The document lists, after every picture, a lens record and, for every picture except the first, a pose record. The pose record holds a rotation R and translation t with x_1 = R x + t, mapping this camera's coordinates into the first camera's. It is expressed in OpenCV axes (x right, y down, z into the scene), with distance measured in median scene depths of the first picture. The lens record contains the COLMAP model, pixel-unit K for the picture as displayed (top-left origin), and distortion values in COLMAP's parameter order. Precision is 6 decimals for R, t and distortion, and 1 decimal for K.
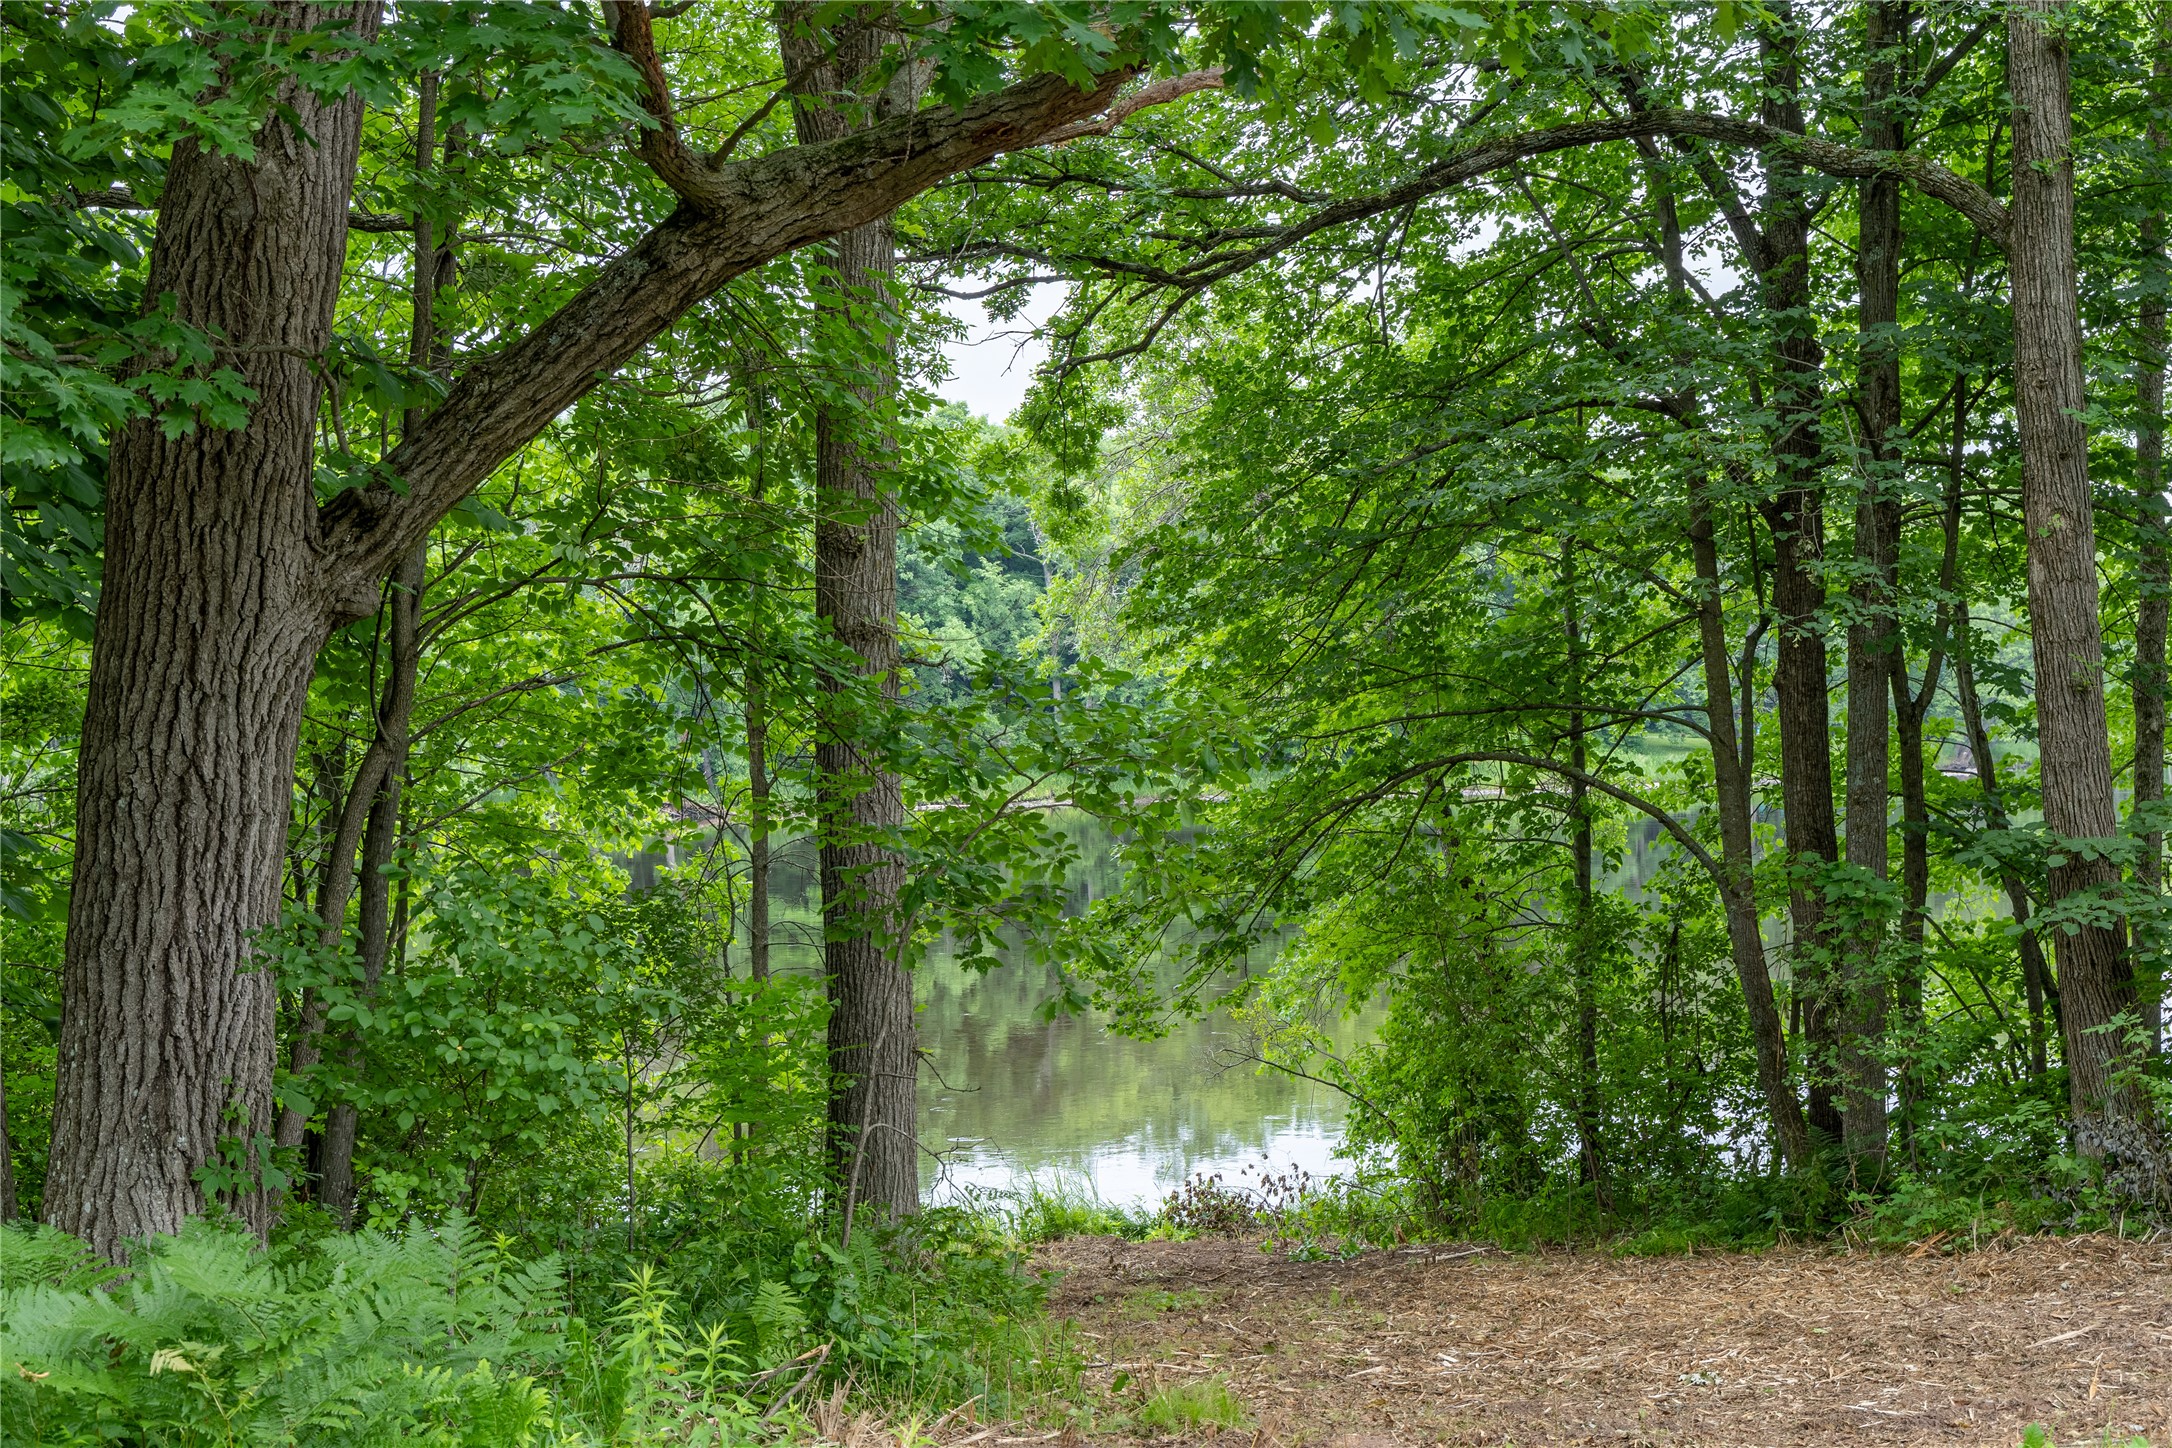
lens RADIAL K [[3048.6, 0, 1086.0], [0, 3048.6, 724.0], [0, 0, 1]] dist [-0.000988, 0.014288]
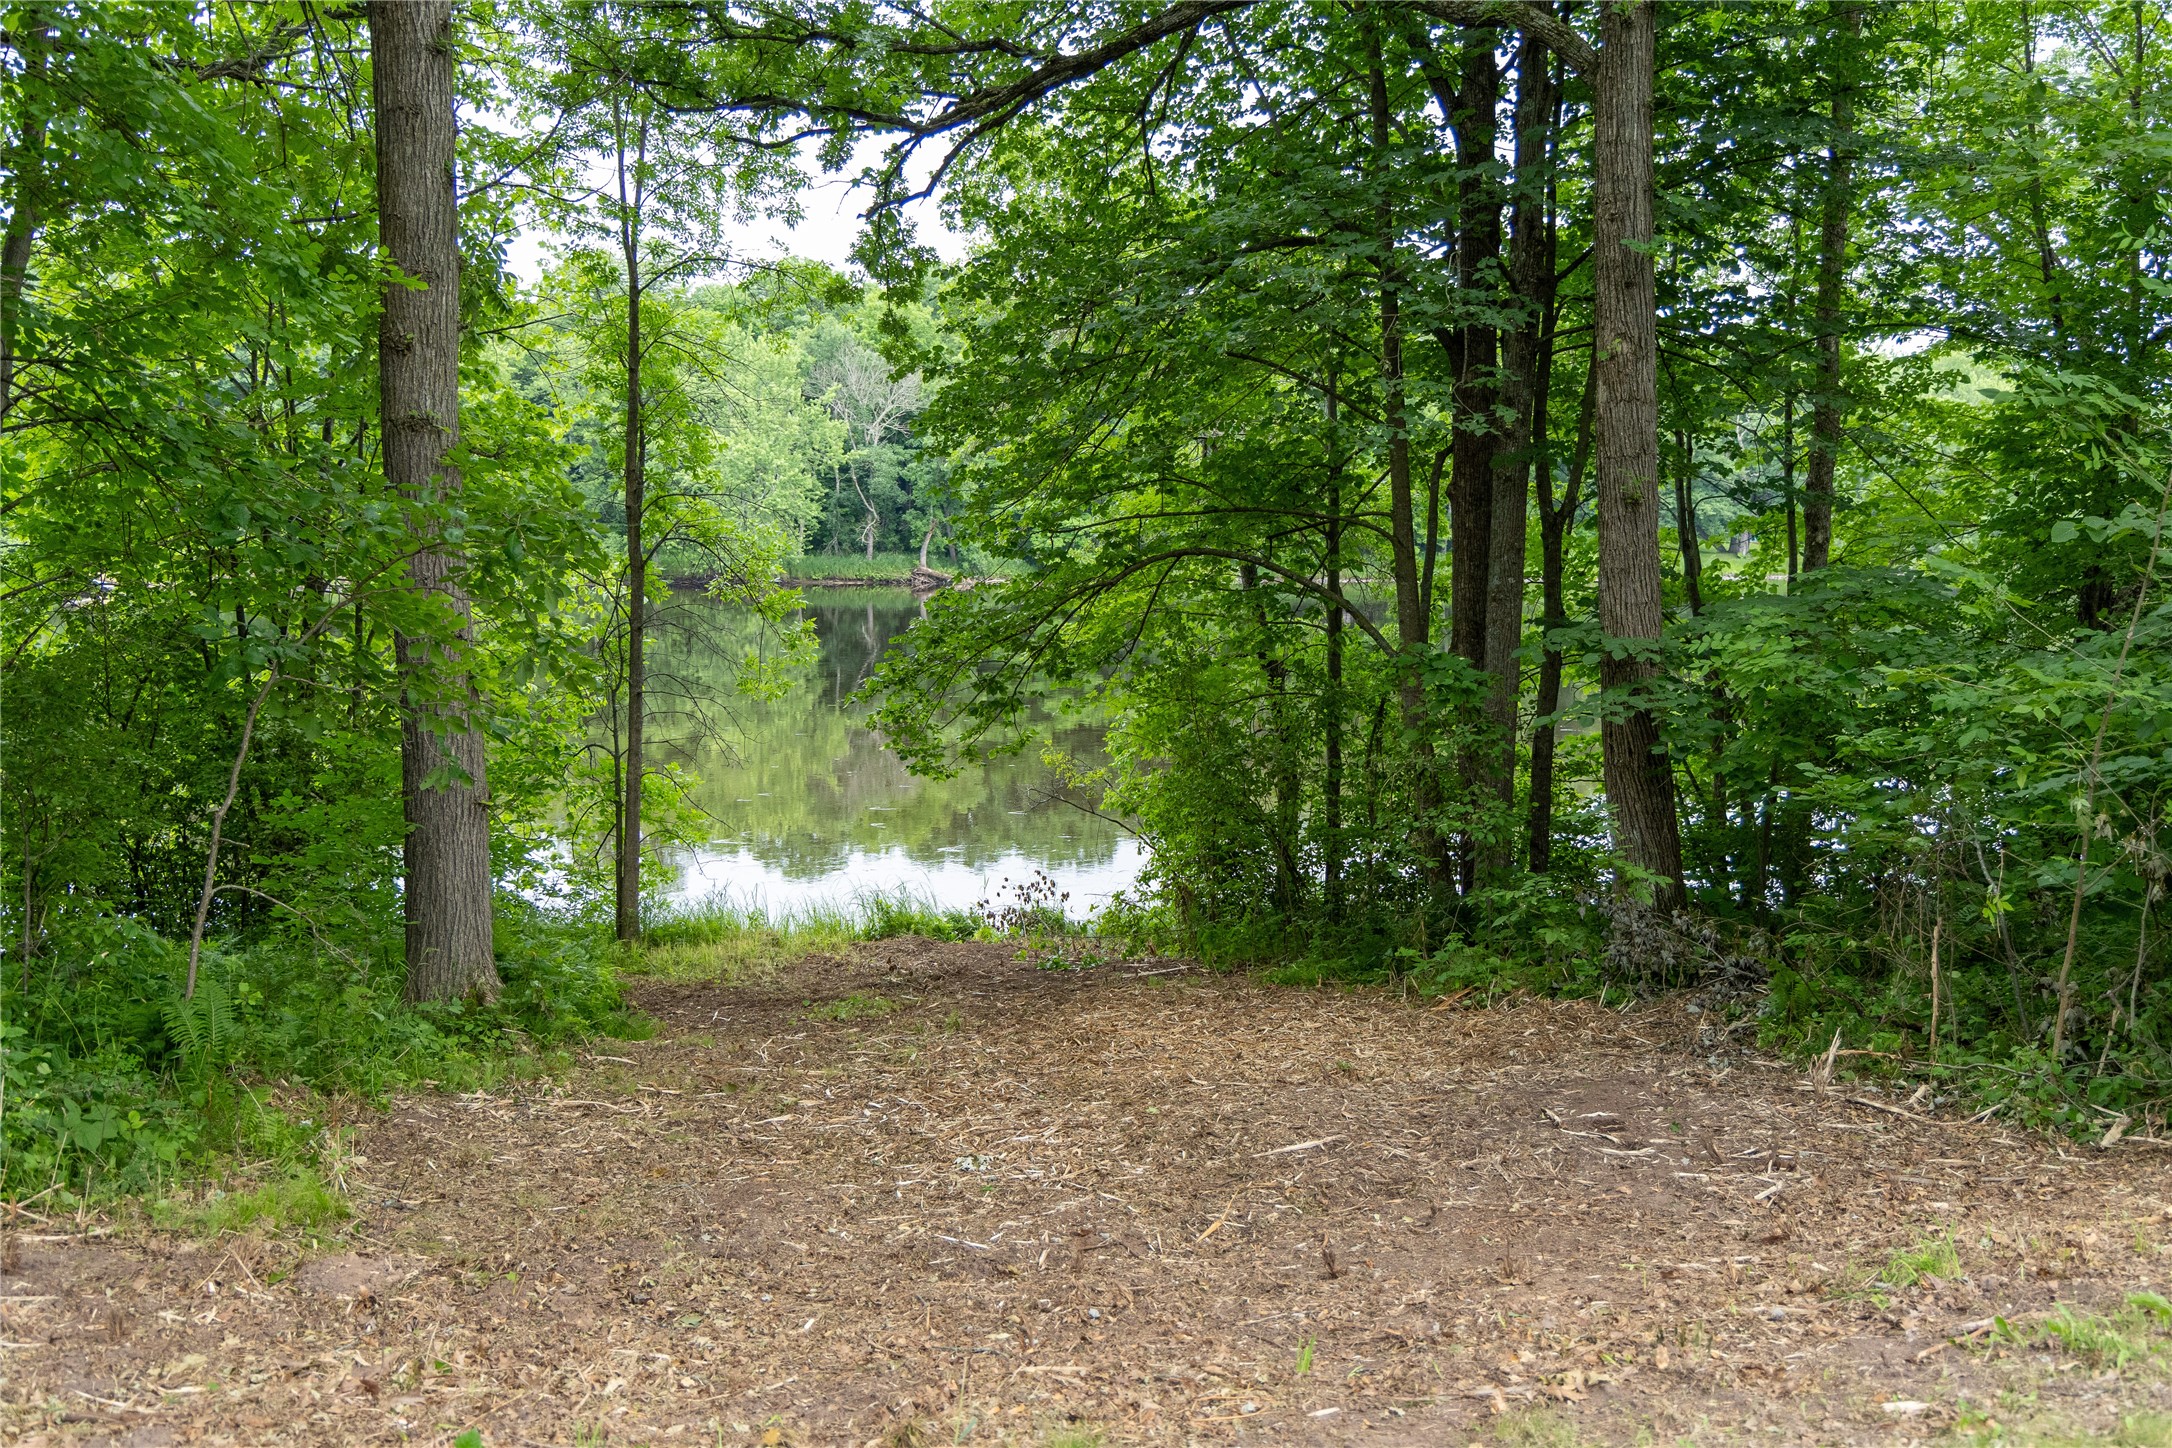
lens RADIAL K [[2200.8, 0, 1086.0], [0, 2200.8, 724.0], [0, 0, 1]] dist [0.005911, 0.007227]
pose [[0.992961, 0.032854, -0.113793, 0.173768], [-0.022301, 0.995435, 0.092795, -0.000656], [0.116322, -0.089604, 0.989161, 0.148570]]
